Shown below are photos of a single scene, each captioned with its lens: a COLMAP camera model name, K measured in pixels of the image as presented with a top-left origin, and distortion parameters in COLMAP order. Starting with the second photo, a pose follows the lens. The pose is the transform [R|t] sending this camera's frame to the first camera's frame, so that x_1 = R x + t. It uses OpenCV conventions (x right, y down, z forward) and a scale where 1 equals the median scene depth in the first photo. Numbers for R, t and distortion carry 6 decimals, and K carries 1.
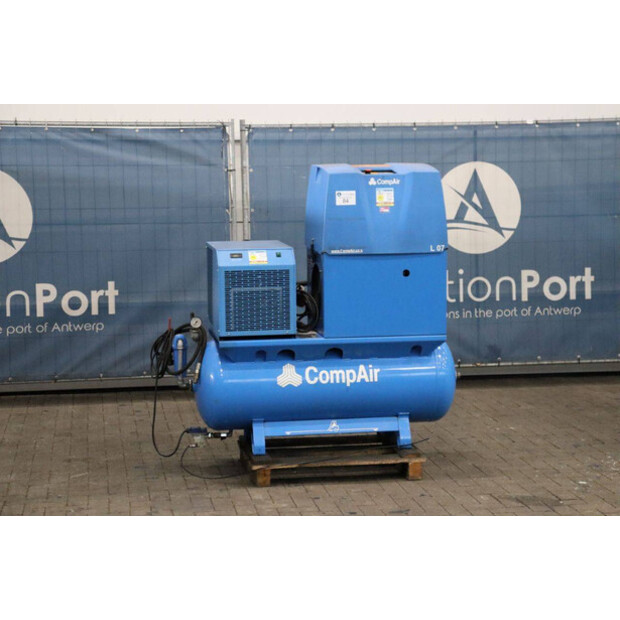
lens RADIAL K [[1421.5, 0, 310.9], [0, 1421.5, 312.2], [0, 0, 1]] dist [0.461934, 0.000000]
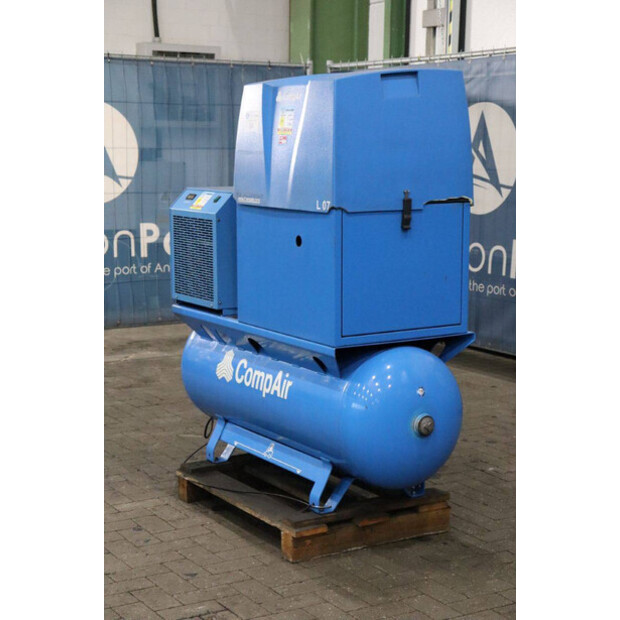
lens RADIAL K [[1226.7, 0, 309.2], [0, 1226.7, 310.3], [0, 0, 1]] dist [0.323561, 0.000000]
pose [[0.384271, 0.140066, -0.912533, 0.562559], [-0.109660, 0.988352, 0.105525, -0.054033], [0.916684, 0.059518, 0.395155, 0.766470]]
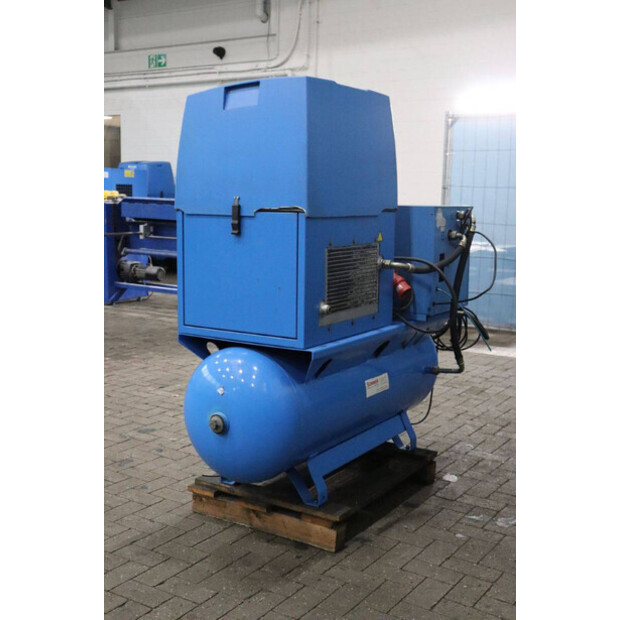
lens RADIAL K [[807.8, 0, 311.2], [0, 807.8, 308.4], [0, 0, 1]] dist [0.061975, 0.000000]
pose [[-0.663716, 0.103921, -0.740731, 0.338105], [-0.093970, 0.970871, 0.220409, -0.087903], [0.742059, 0.215895, -0.634617, 1.274798]]
